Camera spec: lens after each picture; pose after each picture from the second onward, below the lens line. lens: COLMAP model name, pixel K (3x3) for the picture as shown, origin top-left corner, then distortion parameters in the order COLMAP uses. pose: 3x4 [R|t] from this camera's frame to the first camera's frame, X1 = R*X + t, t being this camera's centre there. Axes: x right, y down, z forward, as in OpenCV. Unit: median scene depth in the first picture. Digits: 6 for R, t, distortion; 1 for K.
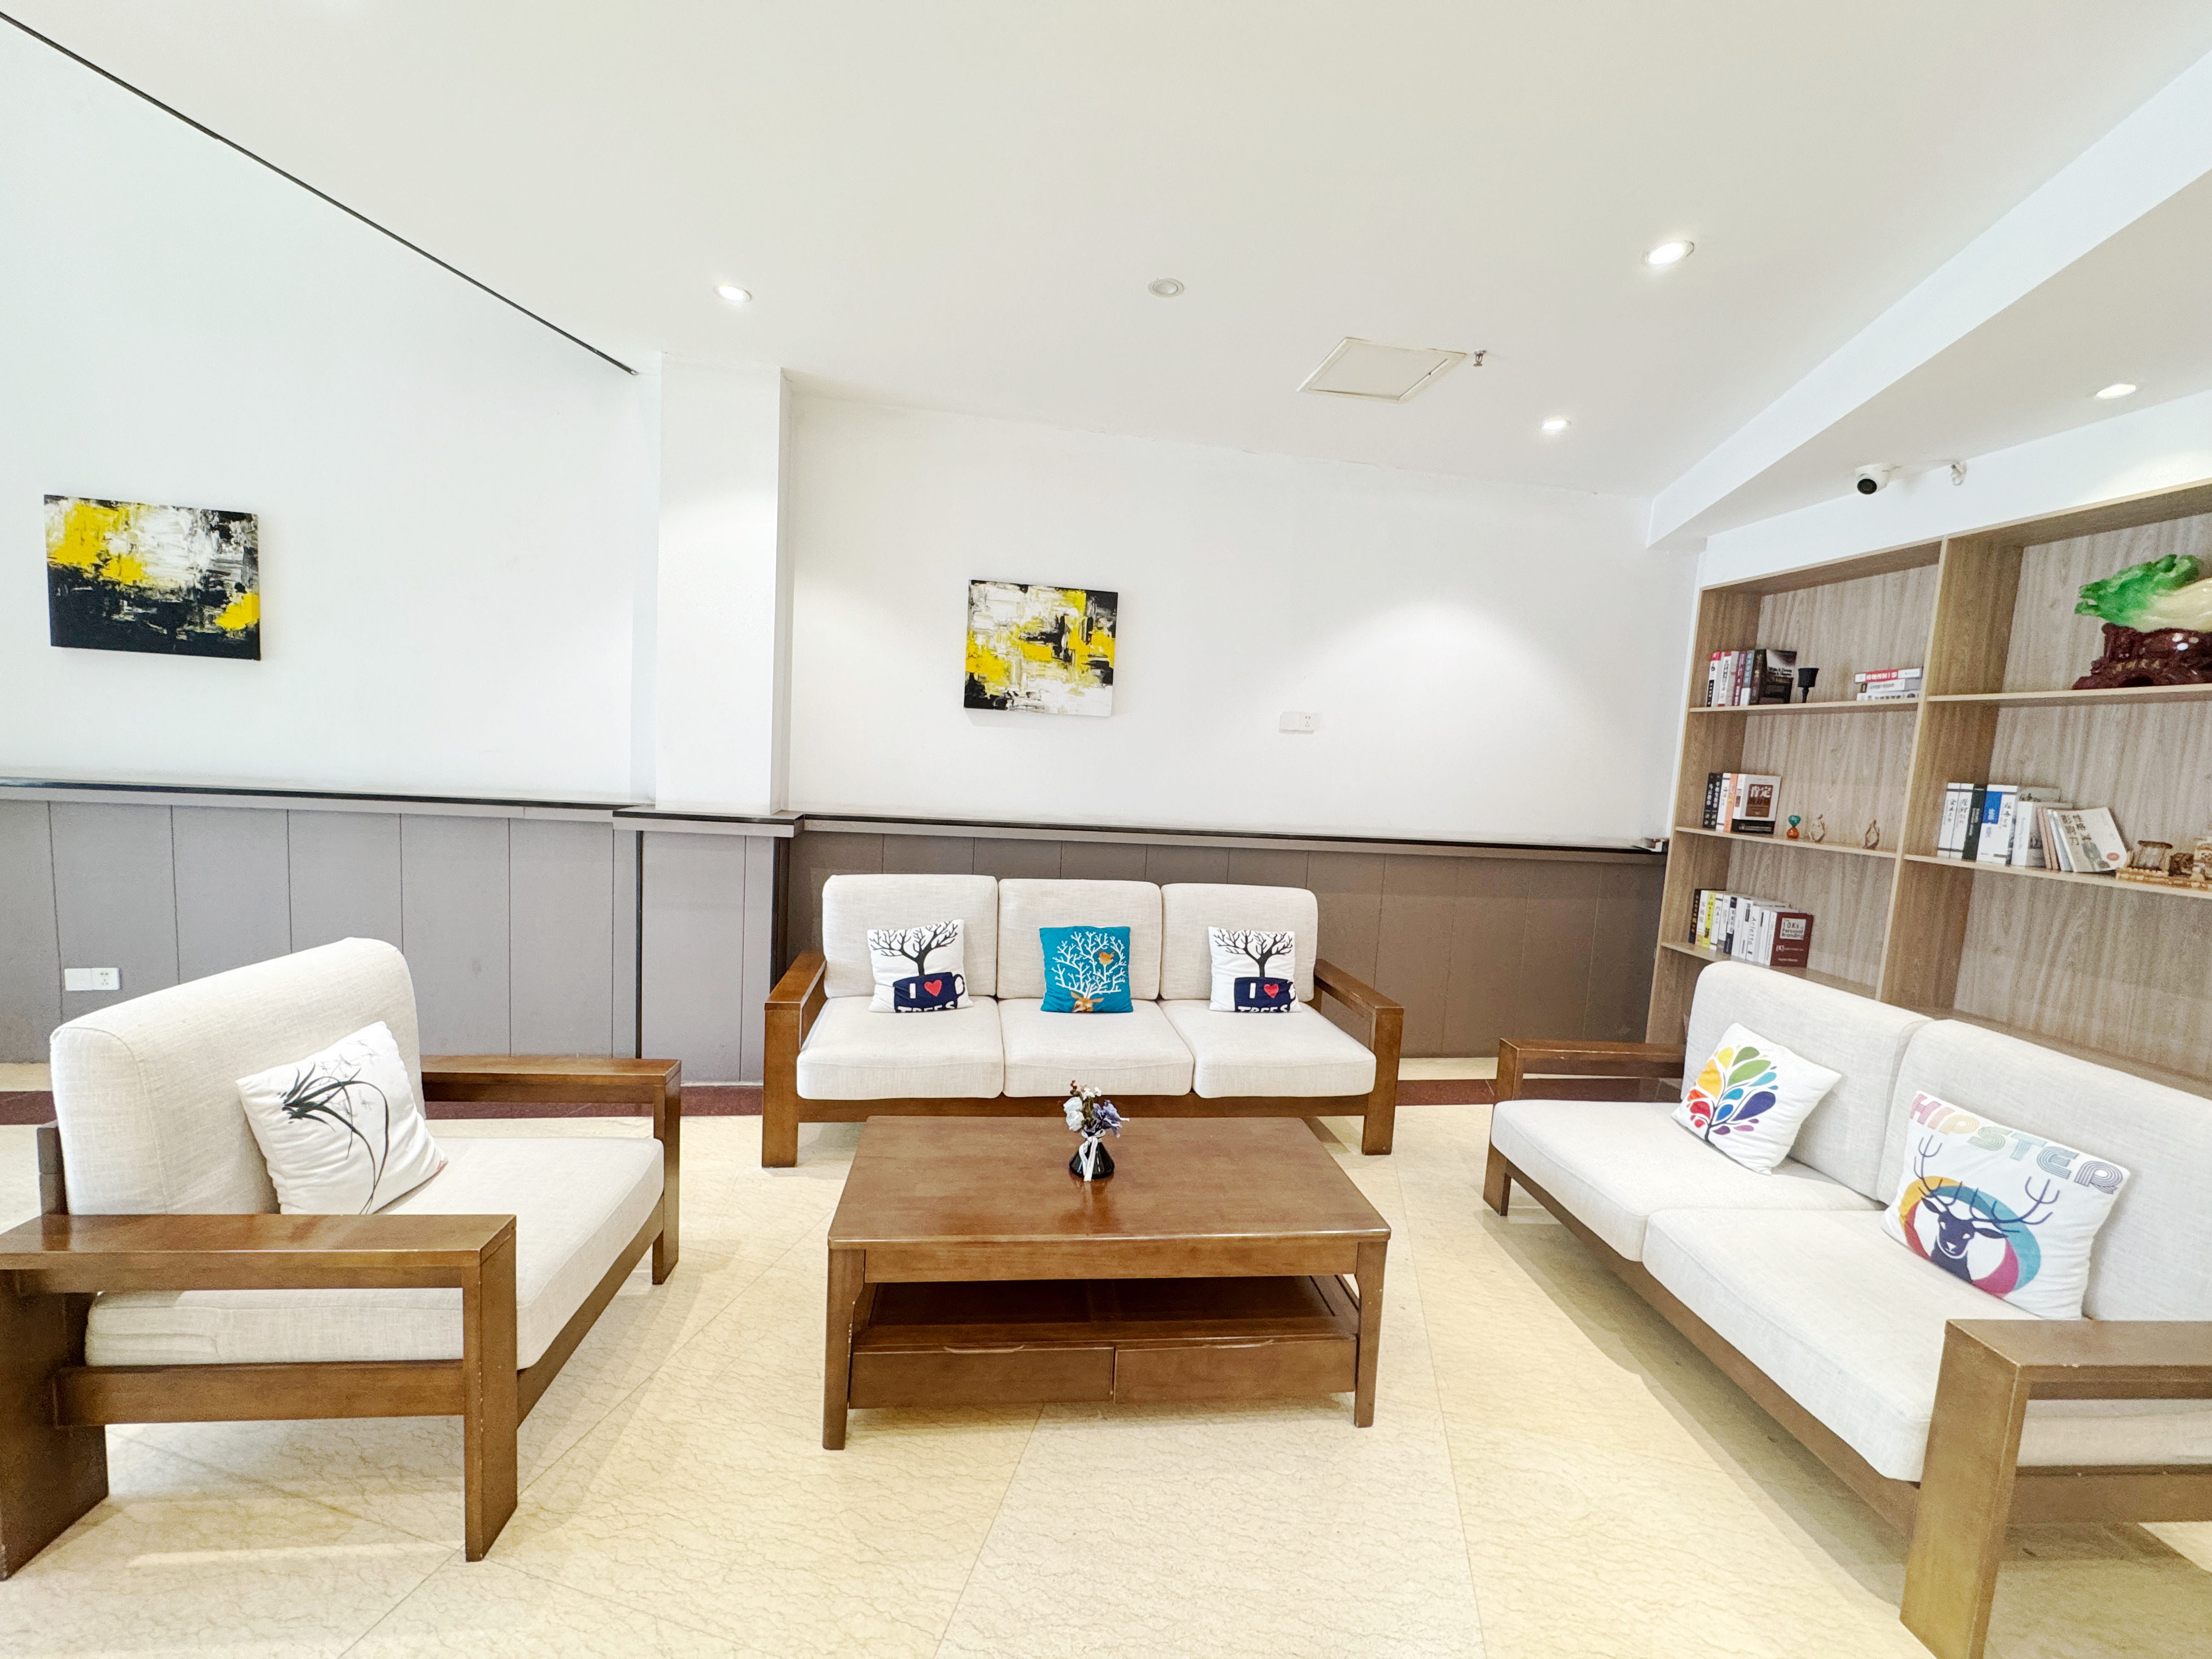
lens RADIAL K [[882.0, 0, 1106.7], [0, 882.0, 831.4], [0, 0, 1]] dist [-0.002464, 0.000082]
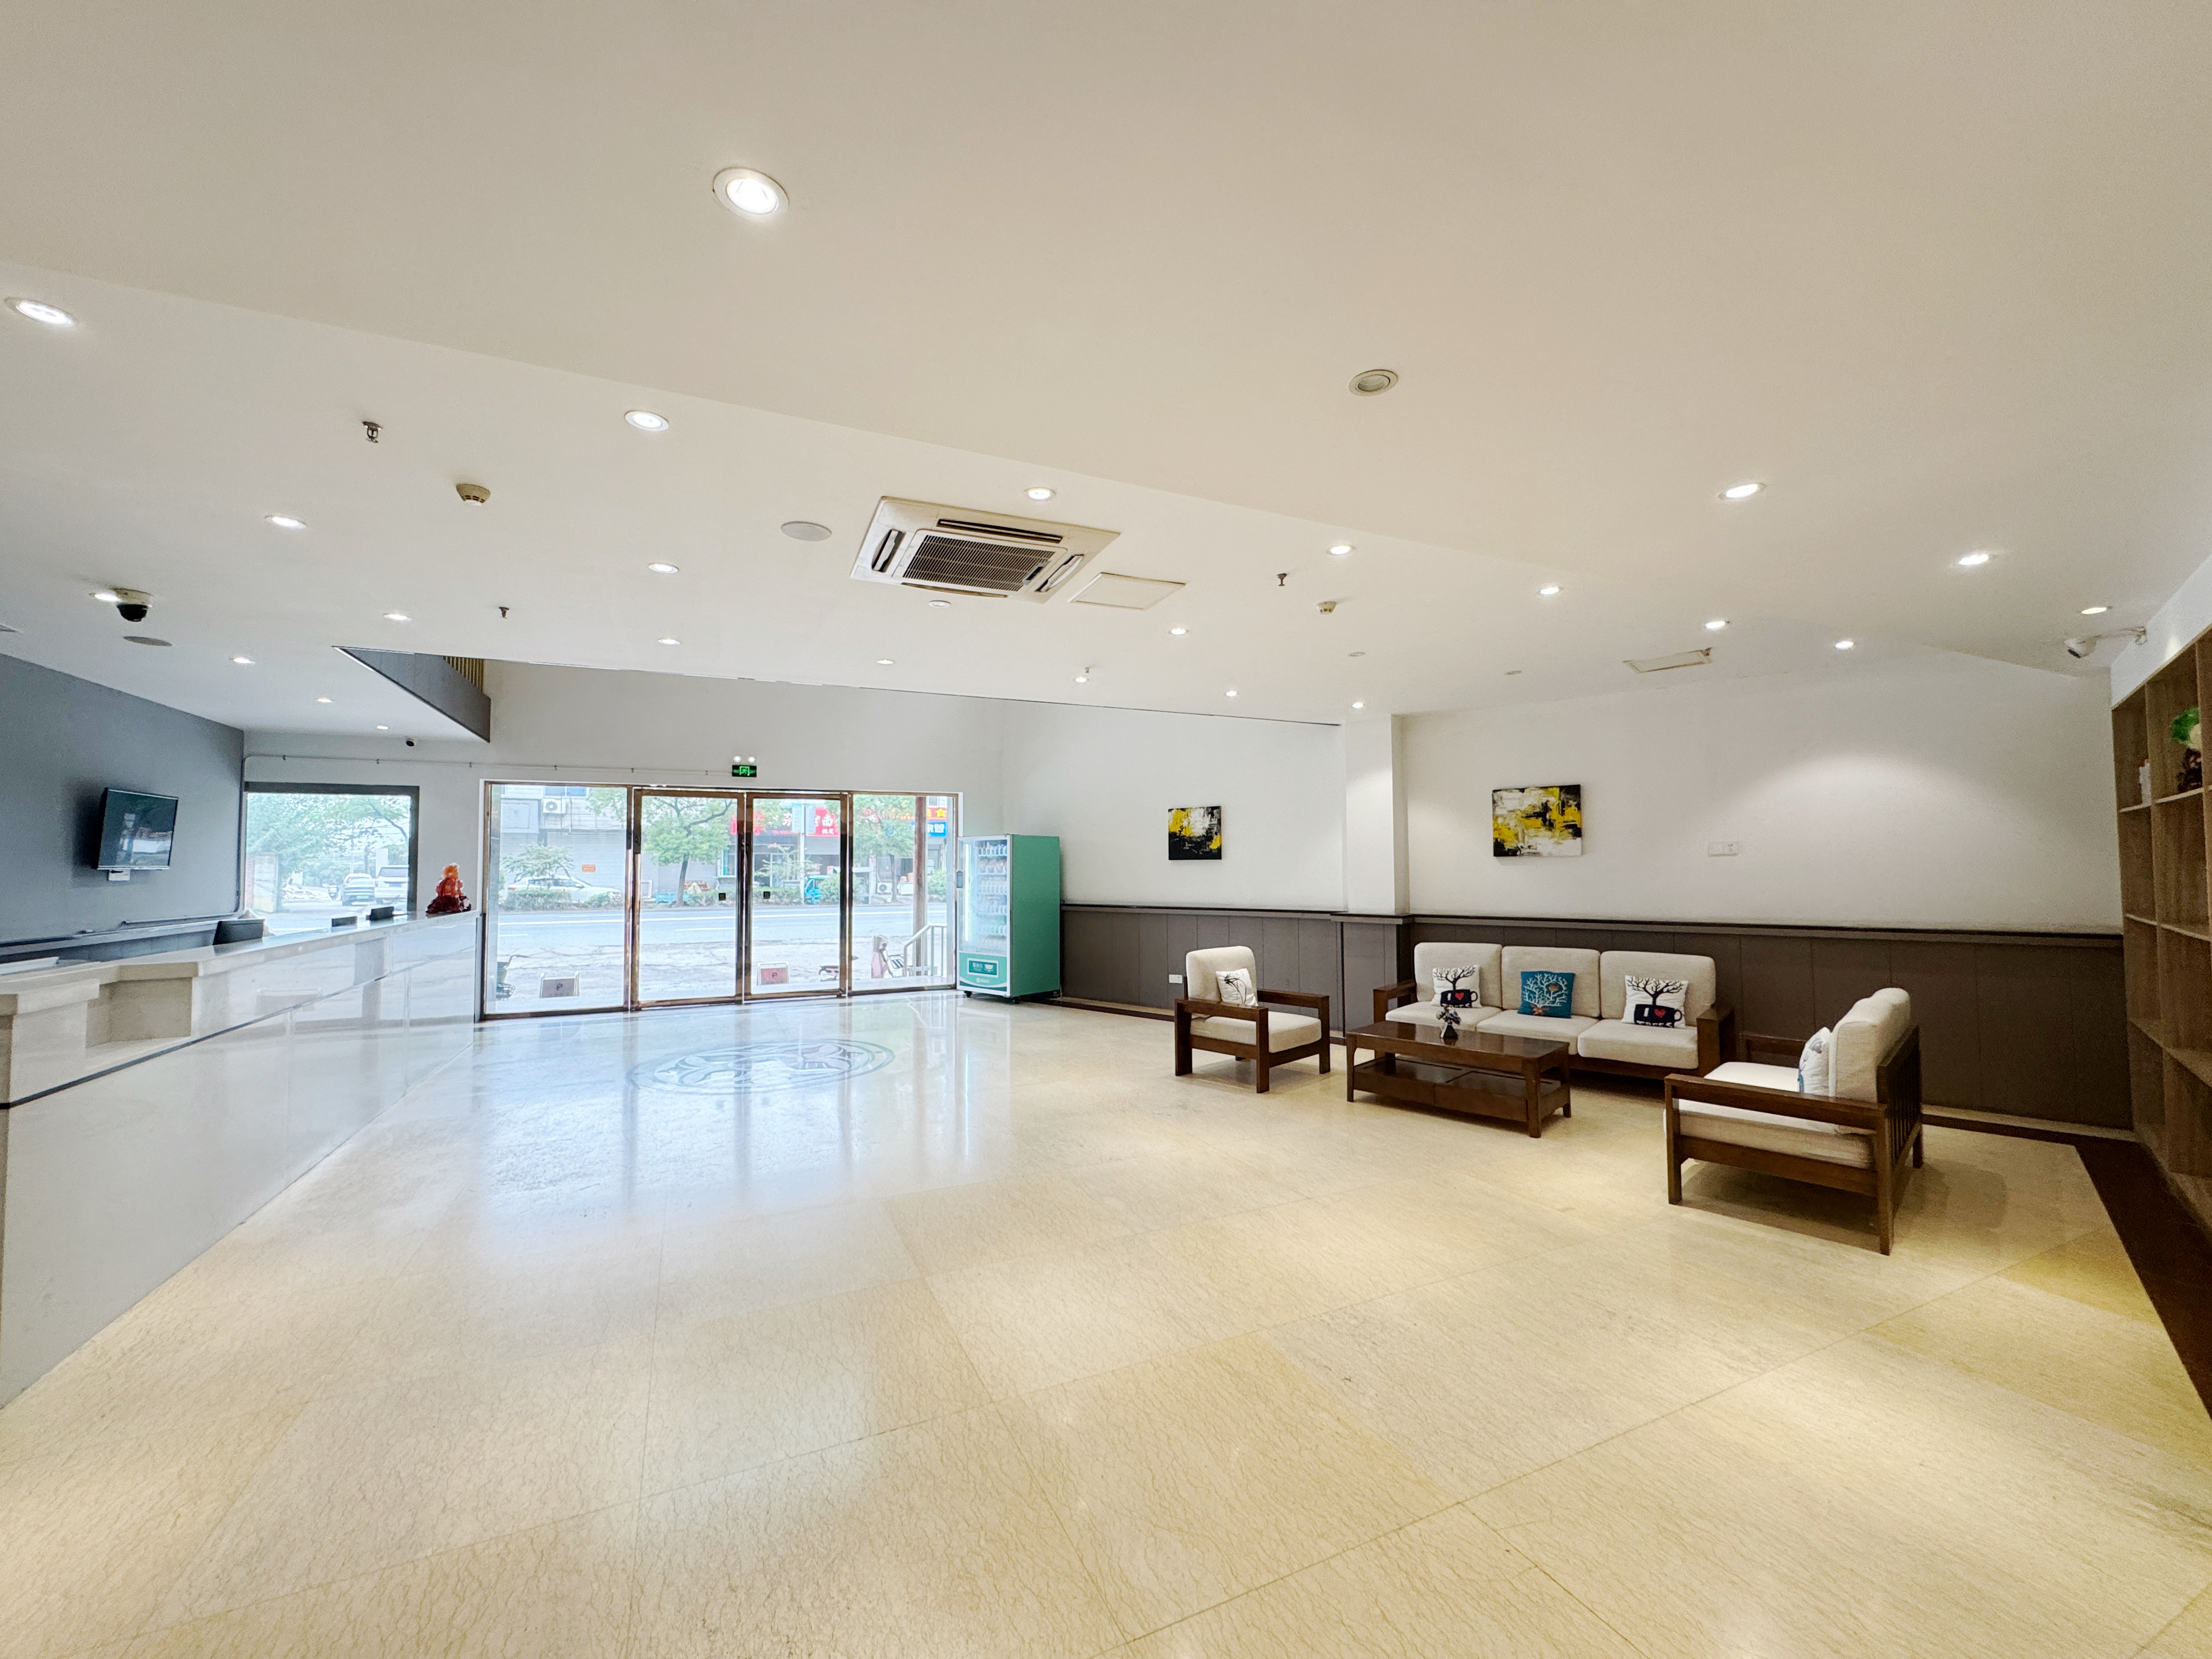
lens RADIAL K [[882.0, 0, 1106.7], [0, 882.0, 831.4], [0, 0, 1]] dist [-0.002464, 0.000082]
pose [[0.626751, -0.093219, -0.773624, 0.853443], [-0.028368, 0.989431, -0.142205, 0.106332], [0.778703, 0.111073, 0.617482, -0.886585]]
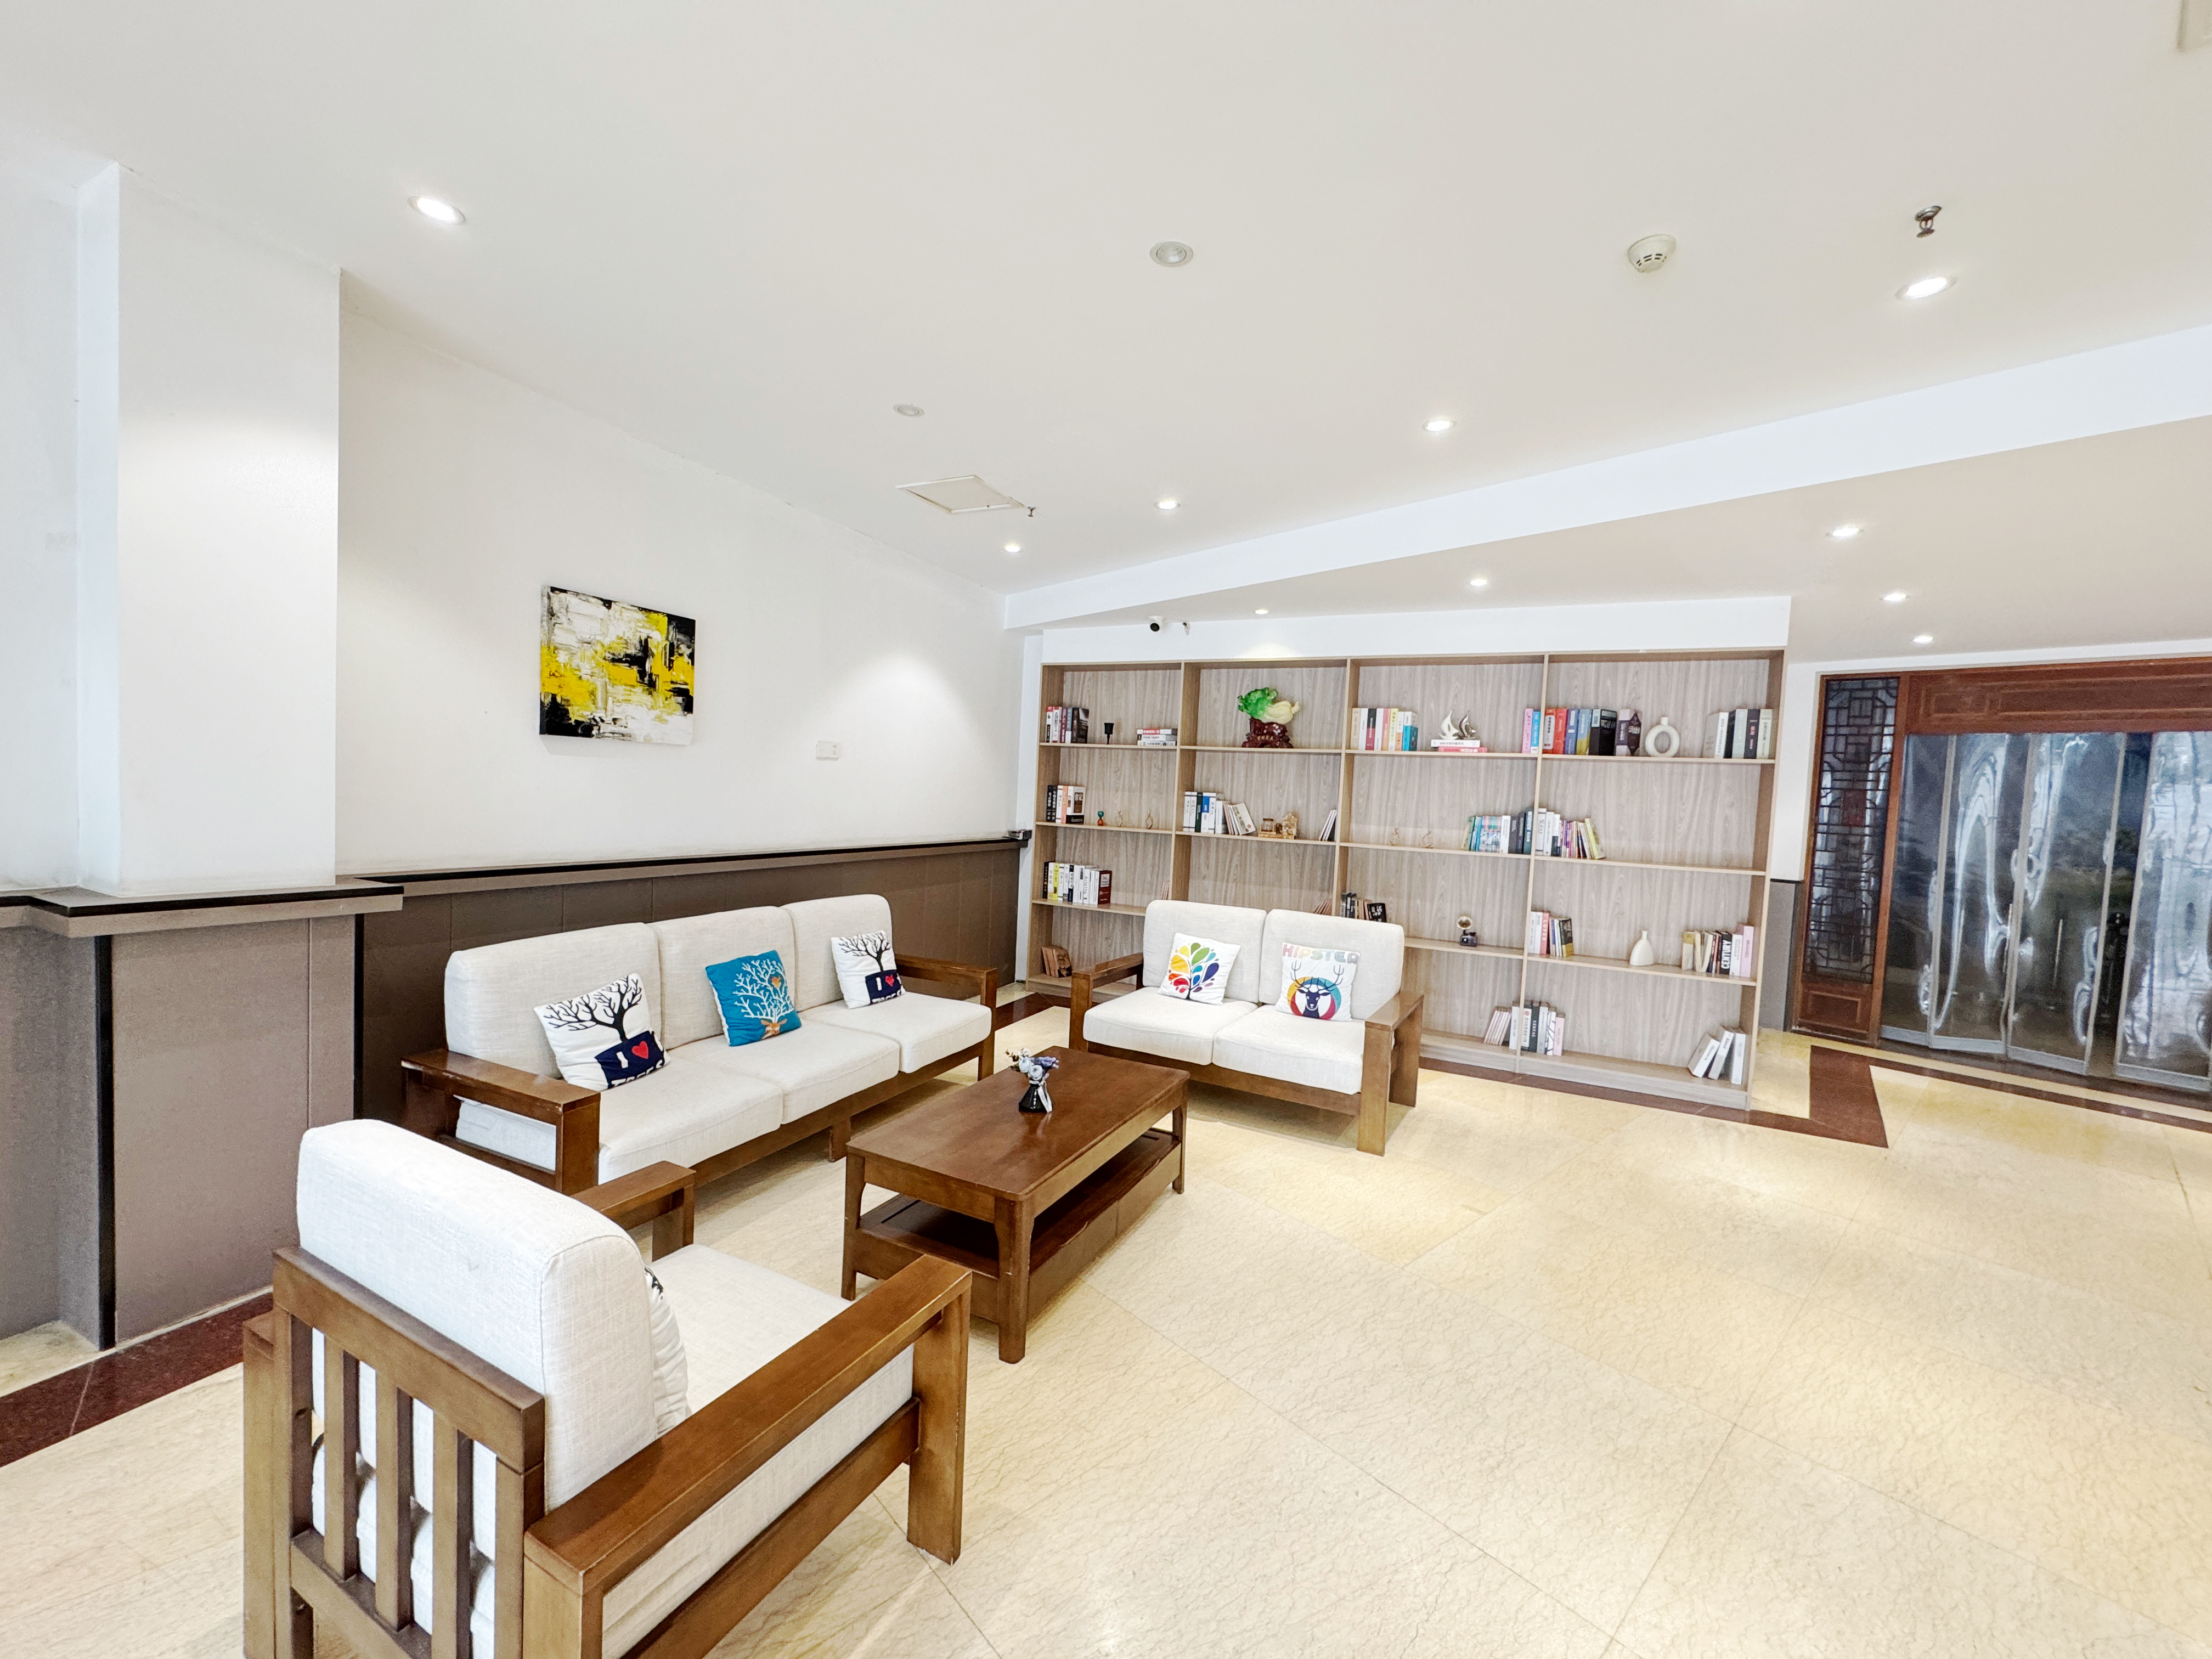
lens RADIAL K [[882.0, 0, 1106.7], [0, 882.0, 831.4], [0, 0, 1]] dist [-0.002464, 0.000082]
pose [[0.558011, -0.069013, 0.826959, -0.623914], [0.060080, 0.997280, 0.042687, -0.054964], [-0.827656, 0.025864, 0.560639, 0.080398]]
